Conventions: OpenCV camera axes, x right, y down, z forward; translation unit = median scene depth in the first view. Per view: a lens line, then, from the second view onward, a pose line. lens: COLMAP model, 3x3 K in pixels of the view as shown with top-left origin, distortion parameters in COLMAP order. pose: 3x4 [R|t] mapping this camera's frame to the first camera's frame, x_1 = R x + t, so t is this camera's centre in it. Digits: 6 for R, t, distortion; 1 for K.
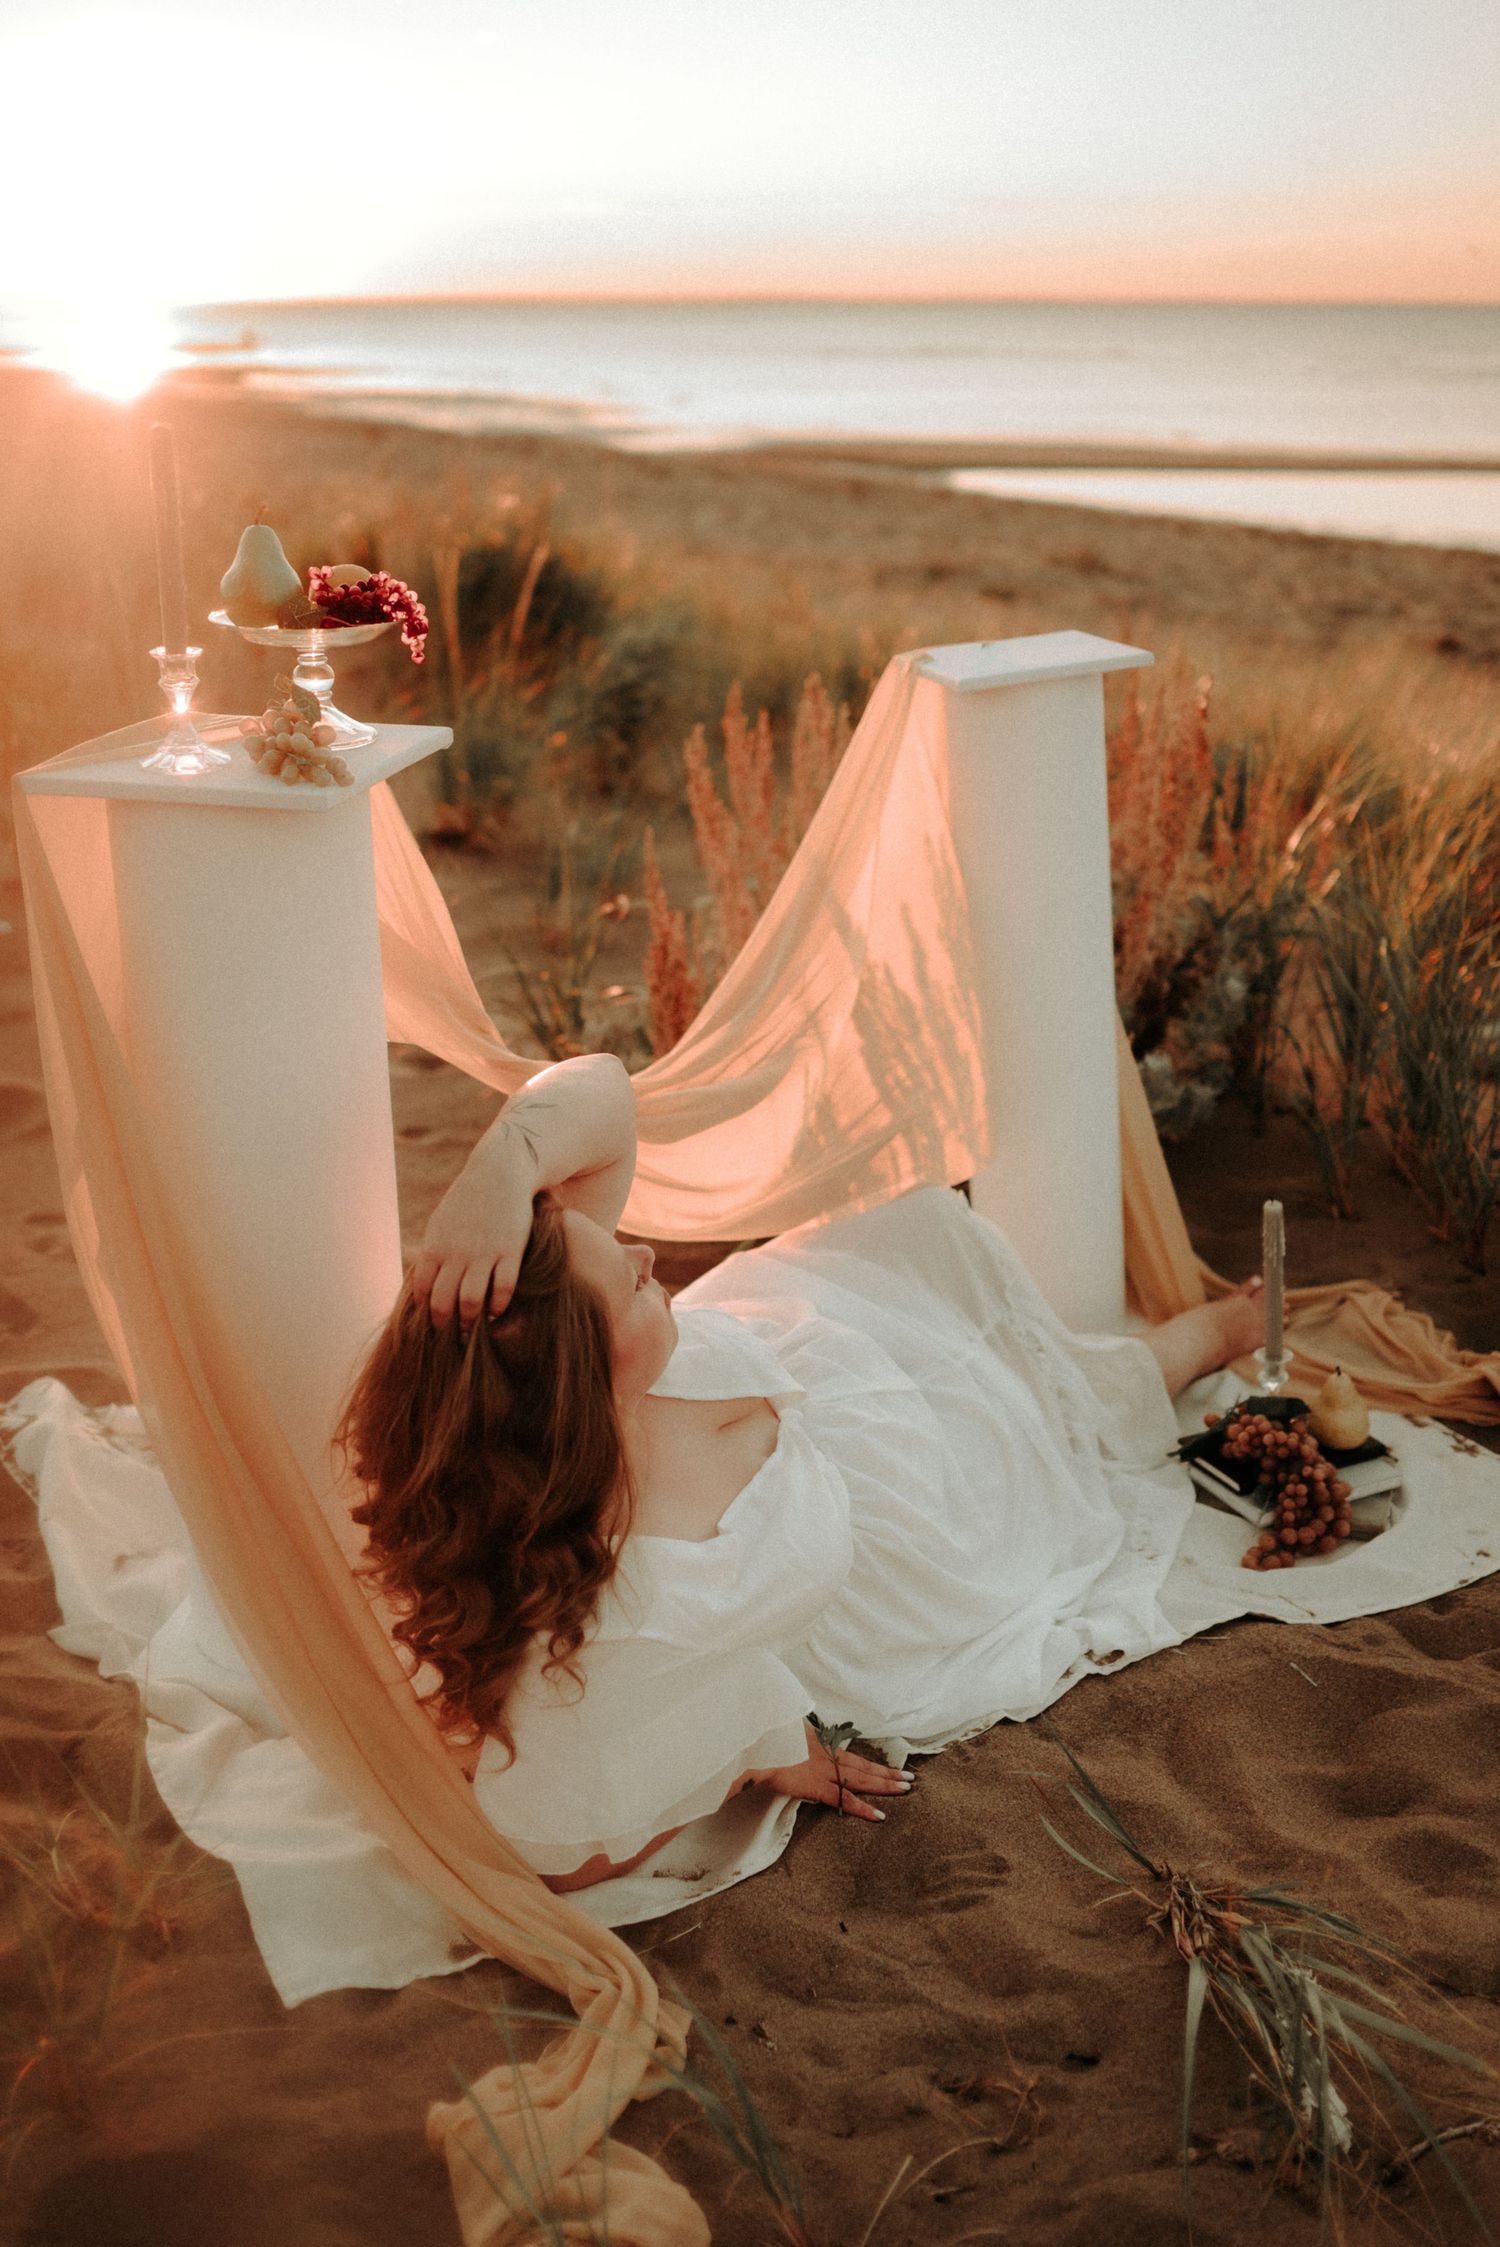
lens RADIAL K [[2447.2, 0, 745.4], [0, 2447.2, 1131.0], [0, 0, 1]] dist [0.010565, 0.000000]
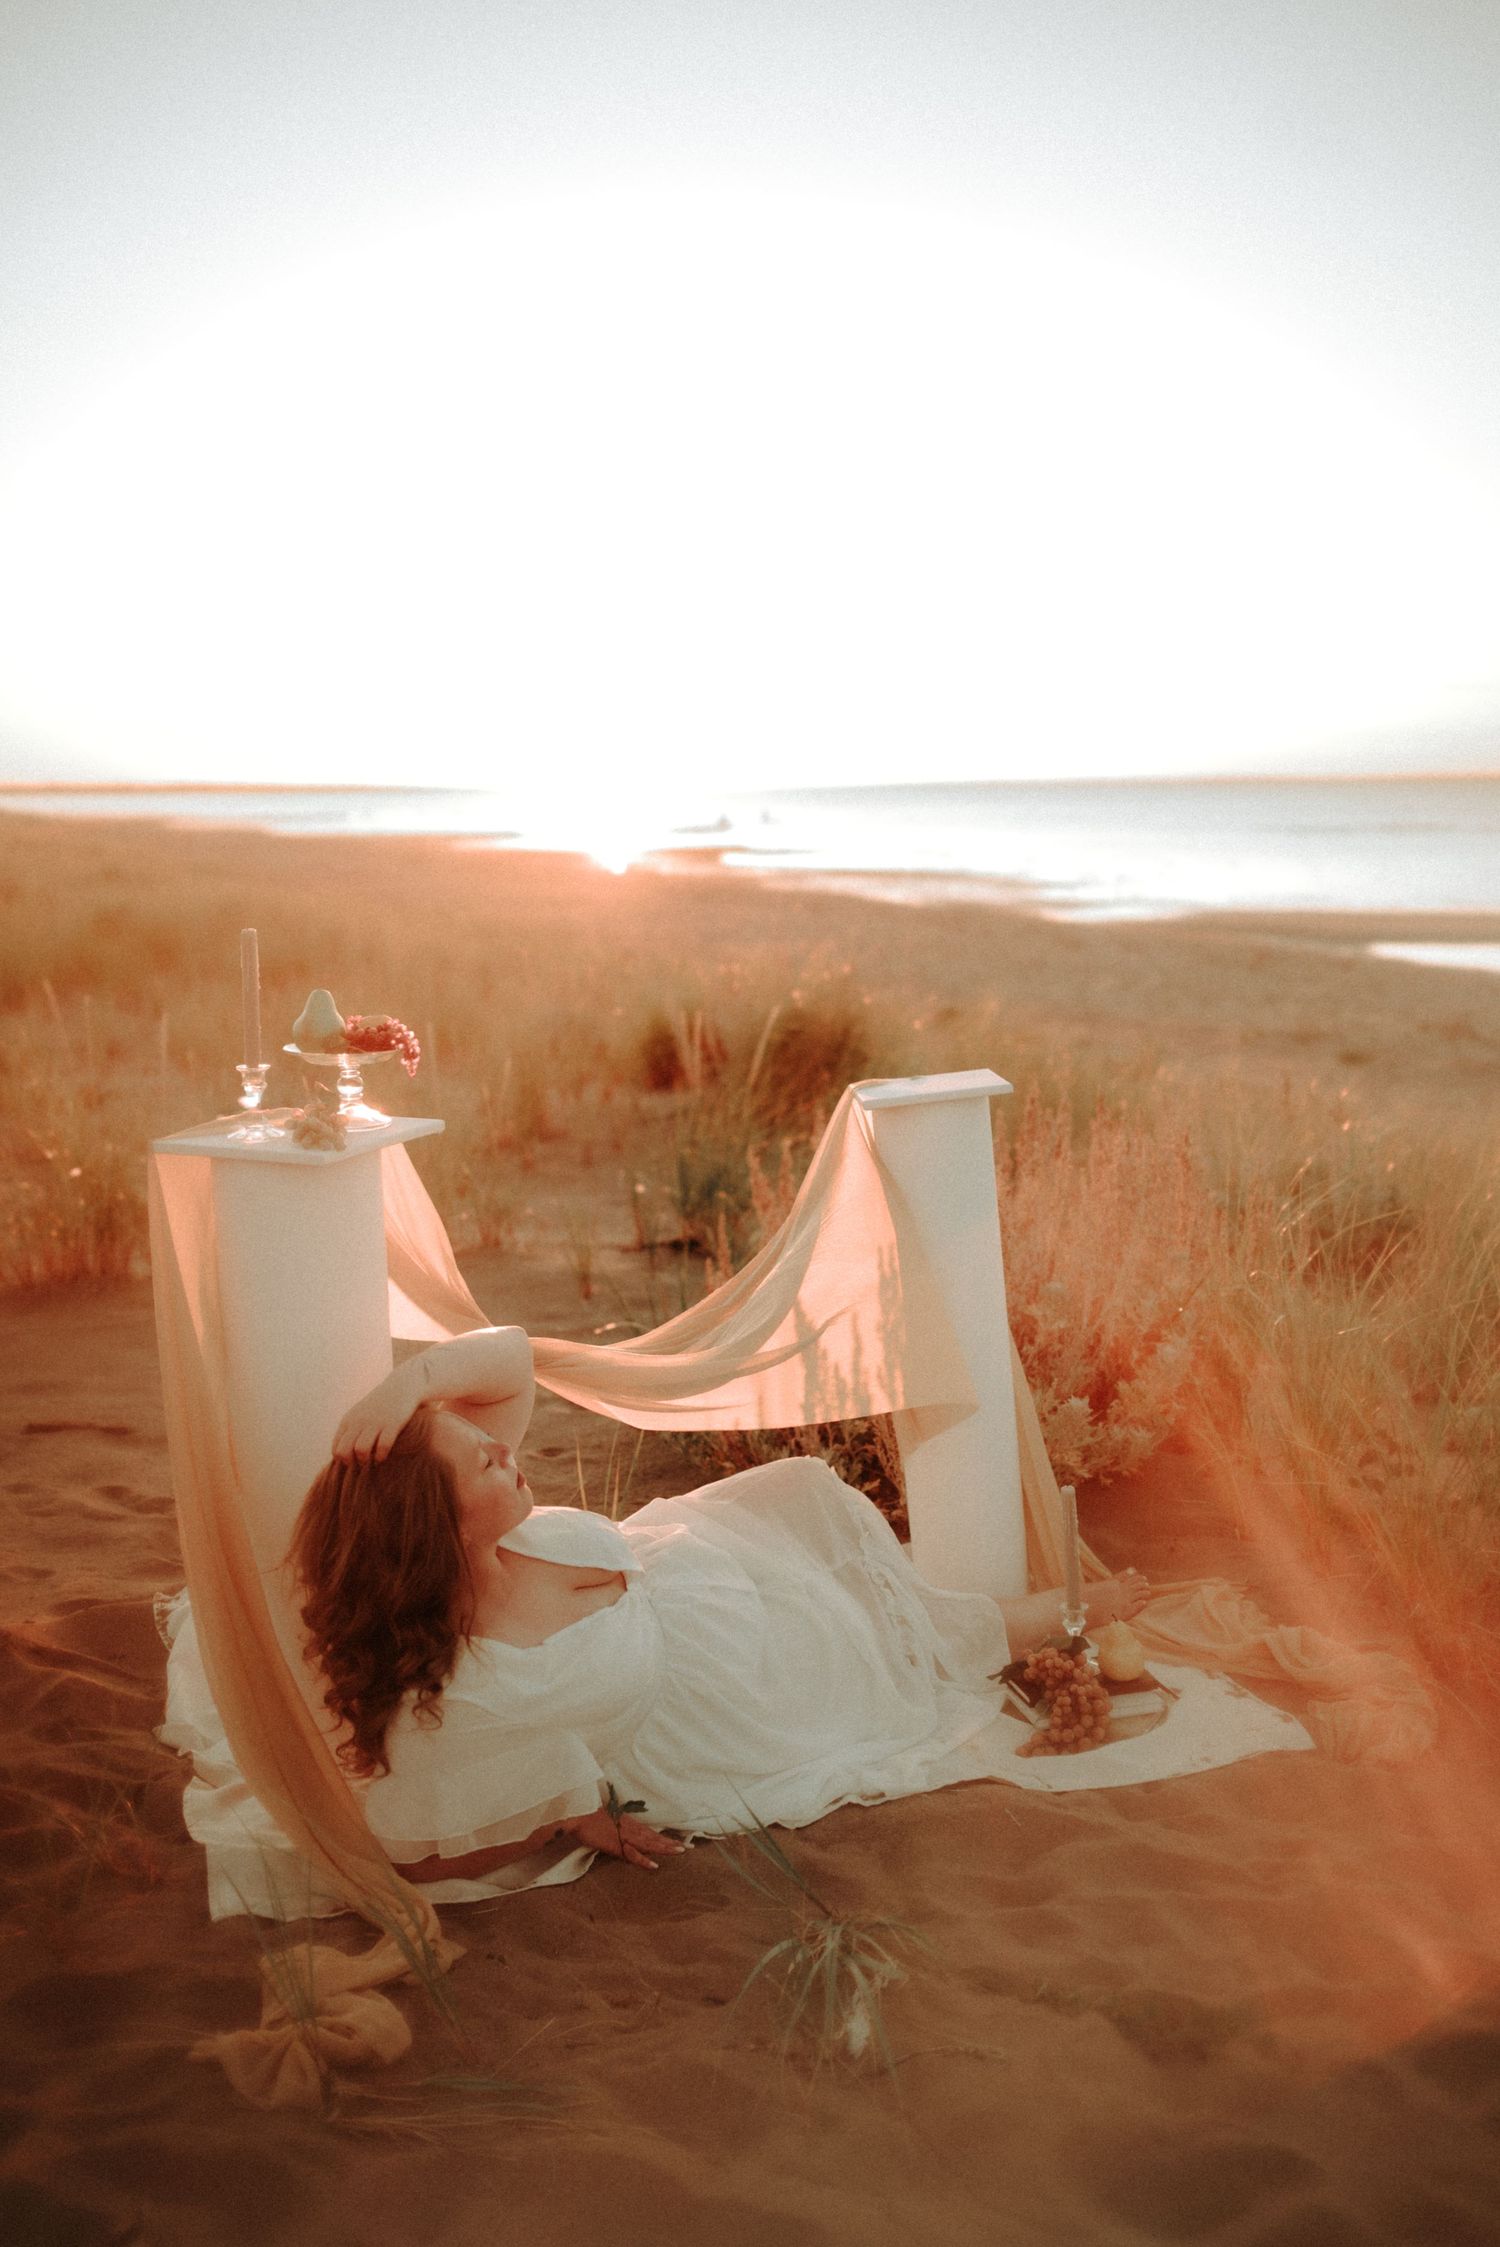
lens RADIAL K [[2447.2, 0, 745.5], [0, 2447.2, 1117.6], [0, 0, 1]] dist [0.010565, 0.000000]
pose [[0.981832, 0.015650, -0.189105, 0.352650], [-0.051207, 0.981471, -0.184643, 0.105556], [0.182711, 0.190972, 0.964441, -0.434773]]
